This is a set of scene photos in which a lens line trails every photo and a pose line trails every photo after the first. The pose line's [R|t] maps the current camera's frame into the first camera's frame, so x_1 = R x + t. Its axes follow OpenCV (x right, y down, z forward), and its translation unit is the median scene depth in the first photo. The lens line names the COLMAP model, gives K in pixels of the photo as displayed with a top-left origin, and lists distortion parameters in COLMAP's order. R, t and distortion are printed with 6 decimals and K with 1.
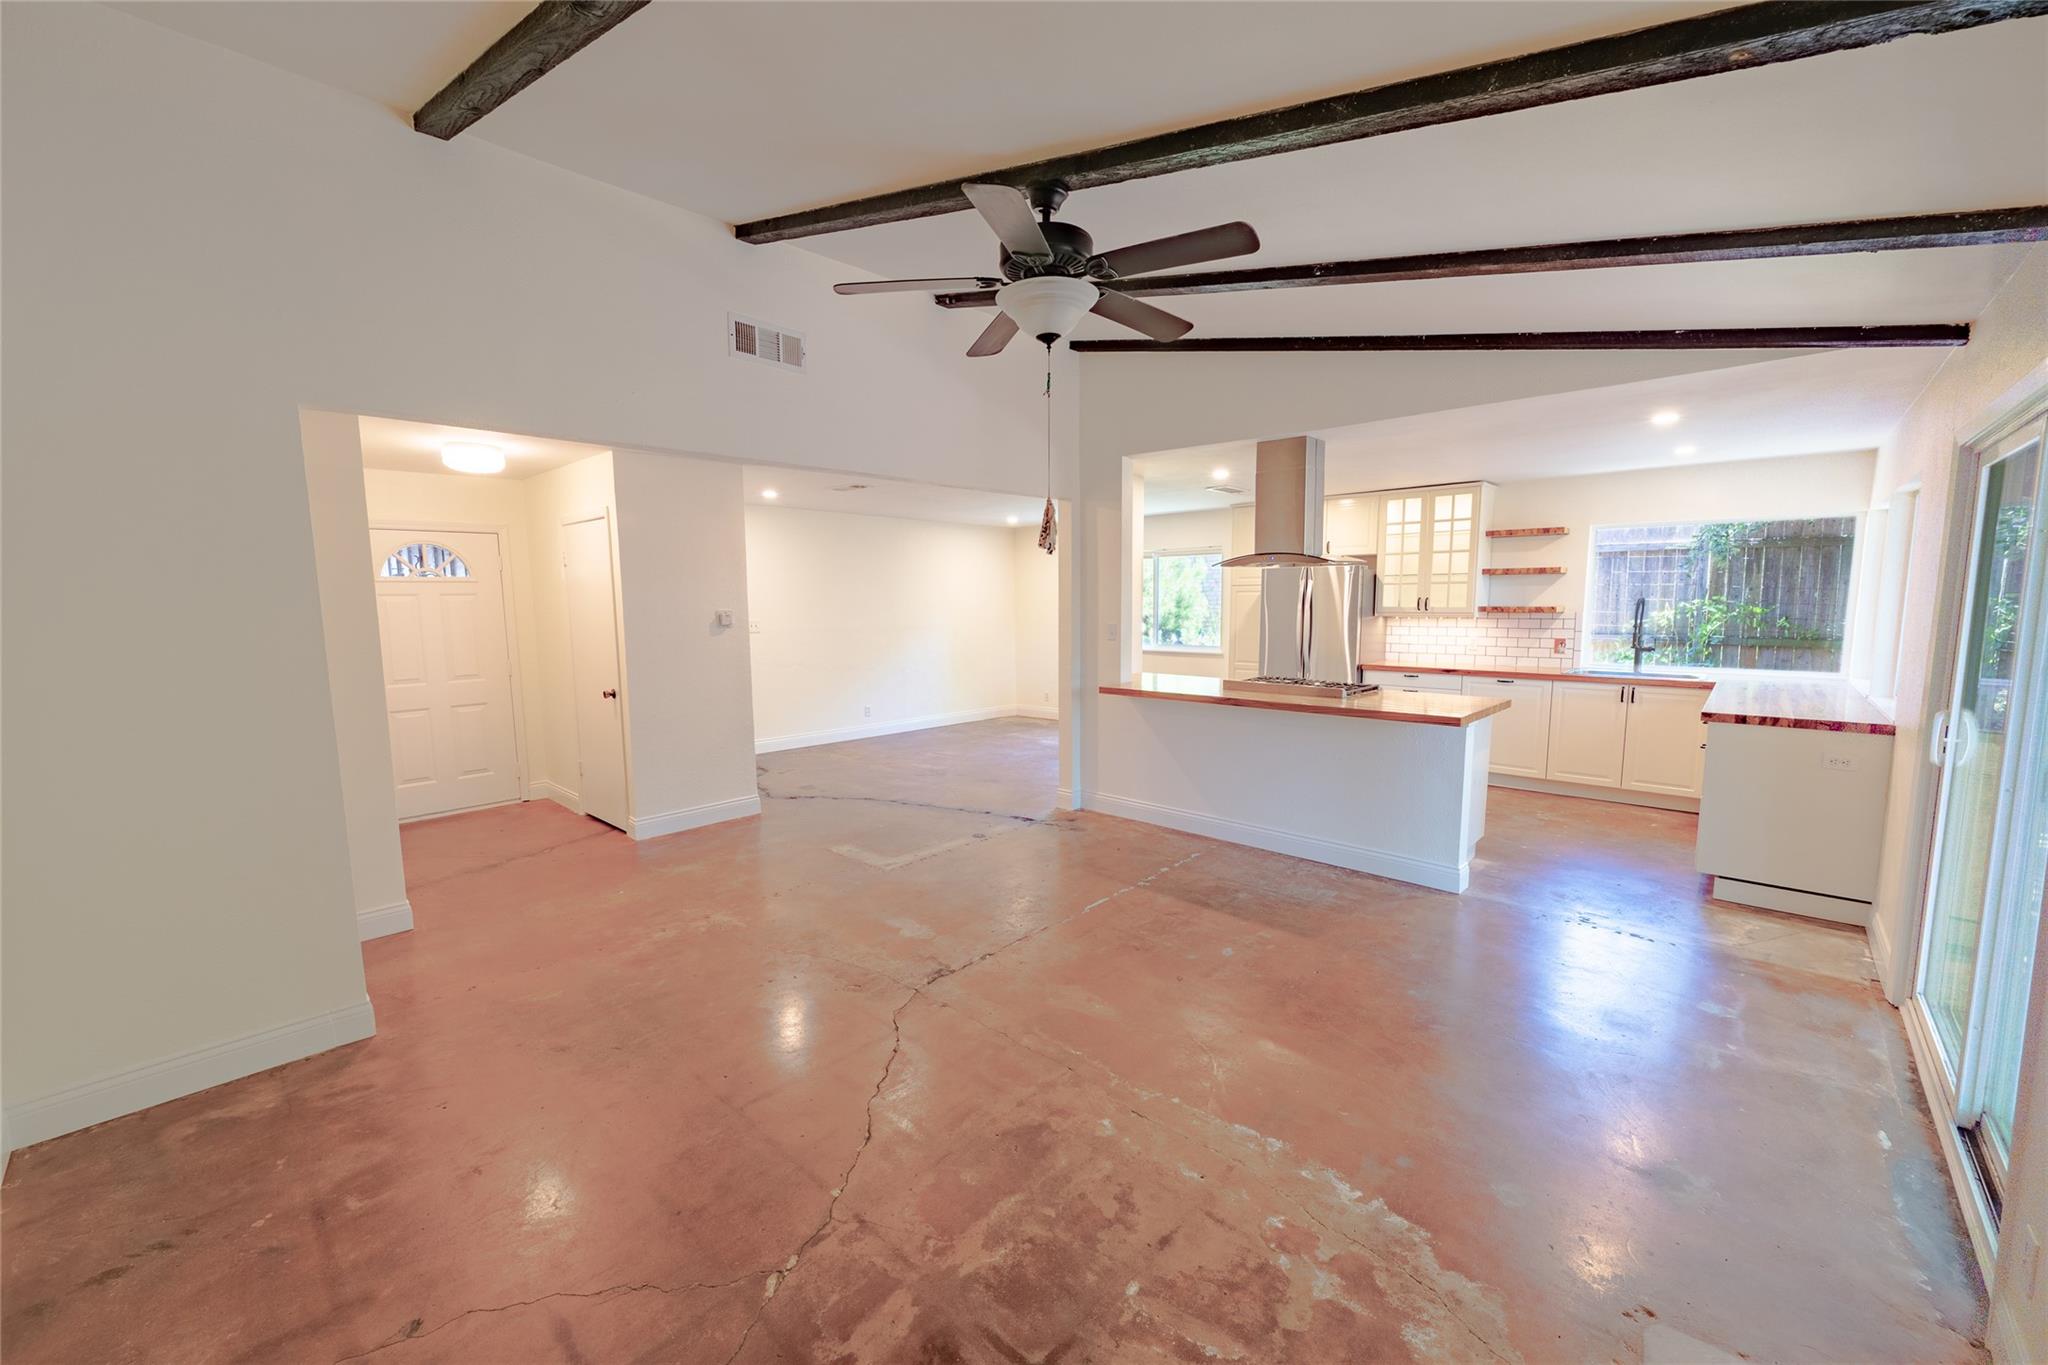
lens RADIAL K [[798.3, 0, 1021.6], [0, 798.3, 687.0], [0, 0, 1]] dist [-0.000867, -0.000423]
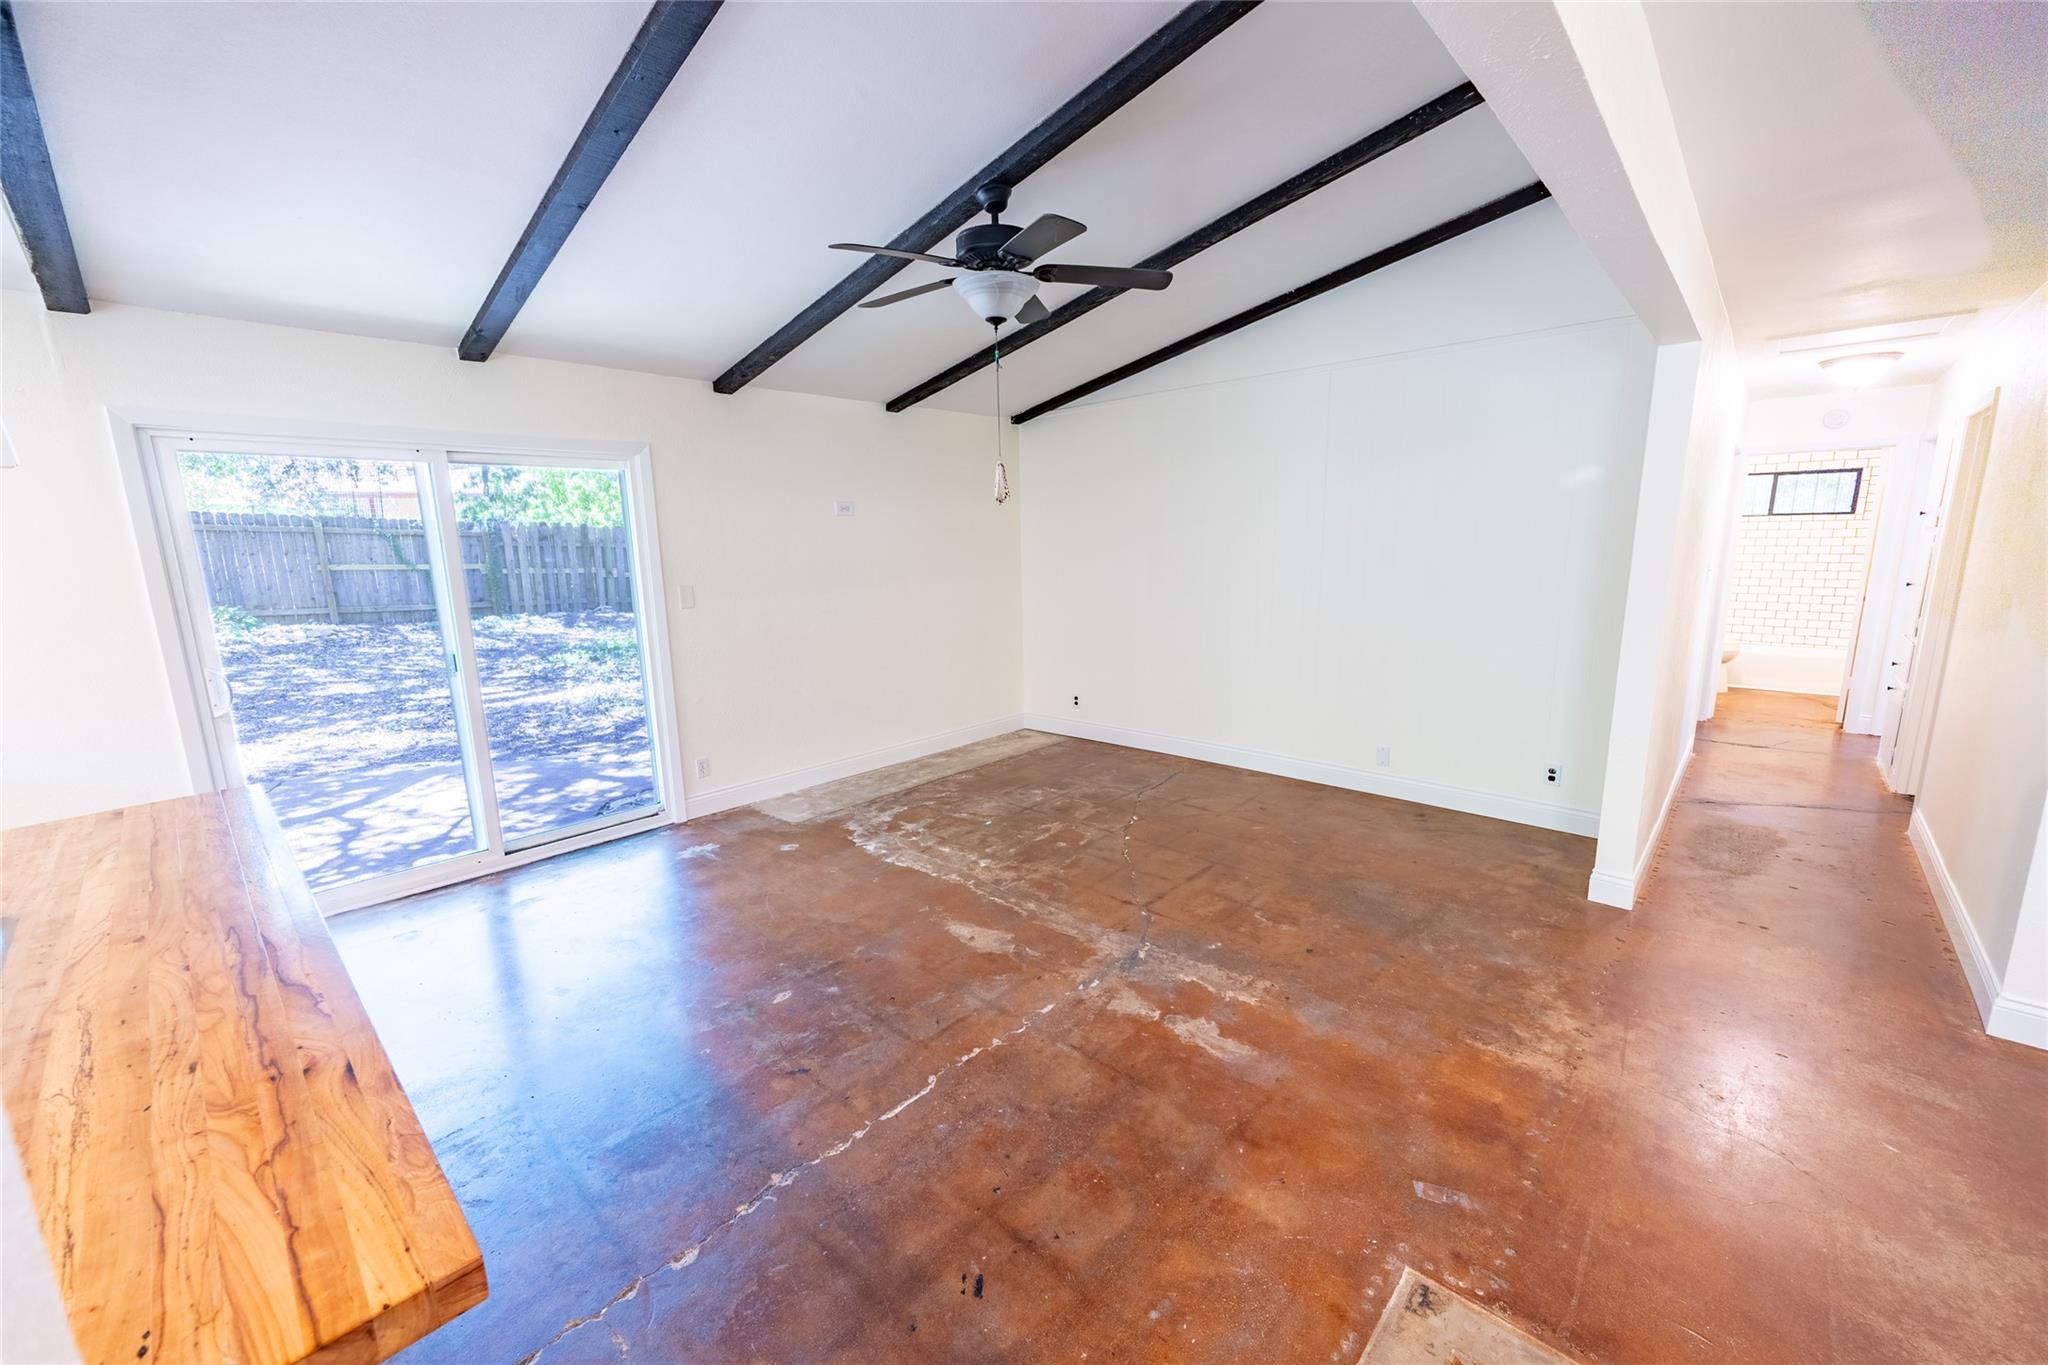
lens RADIAL K [[798.3, 0, 1021.0], [0, 798.3, 690.2], [0, 0, 1]] dist [-0.000867, -0.000423]
pose [[-0.999455, 0.031543, 0.009700, 0.000420], [0.032999, 0.951894, 0.304646, -0.110119], [0.000376, 0.304800, -0.952416, 0.926501]]
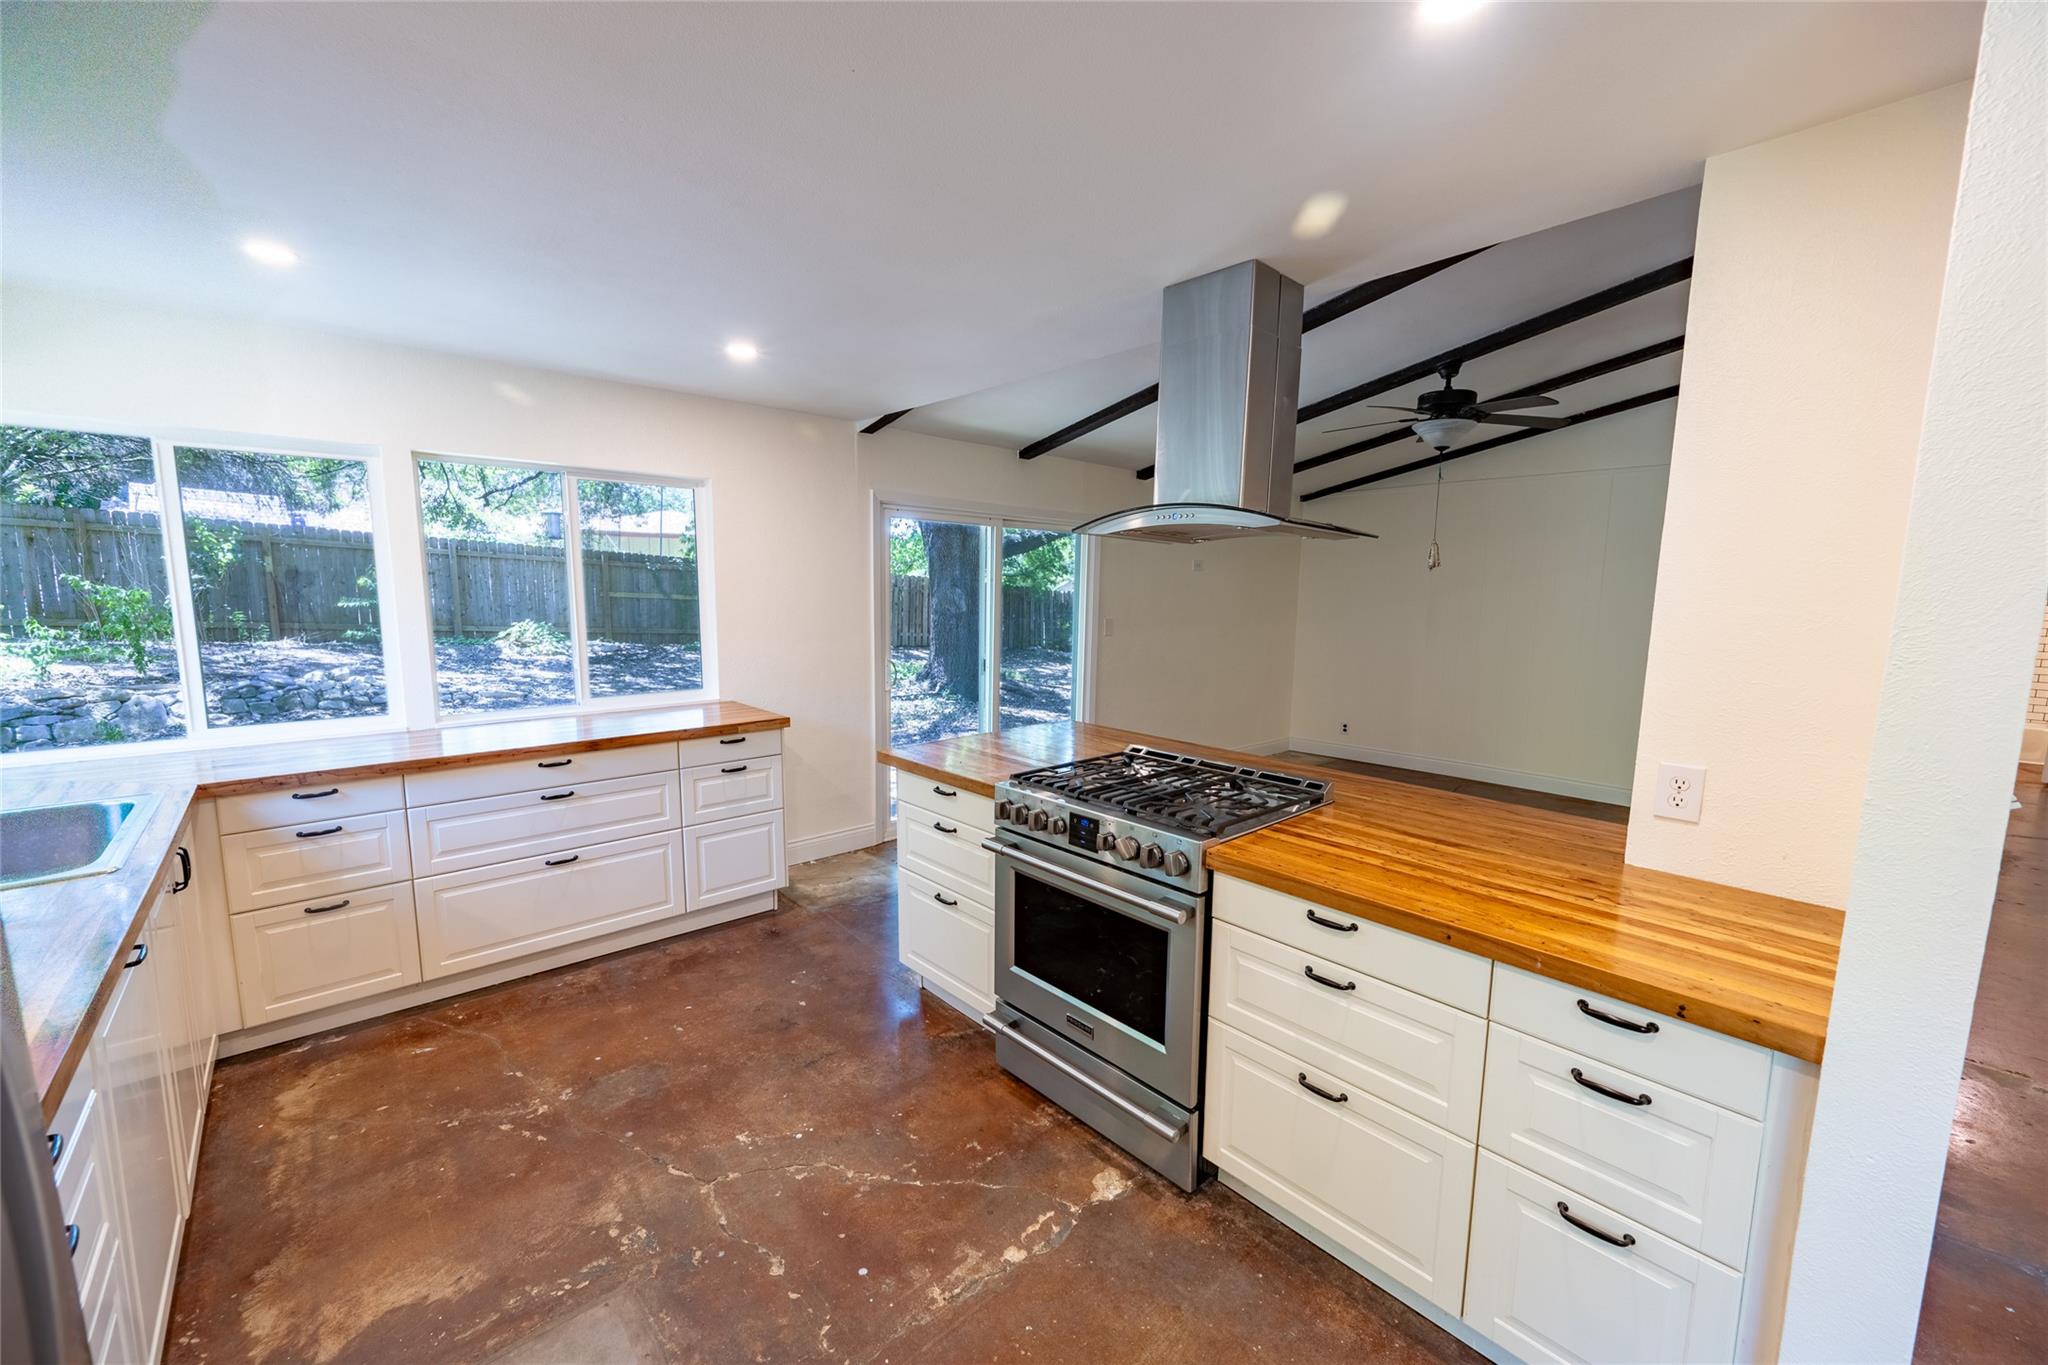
lens RADIAL K [[798.3, 0, 1022.5], [0, 798.3, 688.2], [0, 0, 1]] dist [-0.000867, -0.000423]
pose [[-0.995881, -0.016562, 0.089144, 0.317709], [0.005172, 0.971196, 0.238225, -0.138955], [-0.090522, 0.237705, -0.967110, 1.175677]]
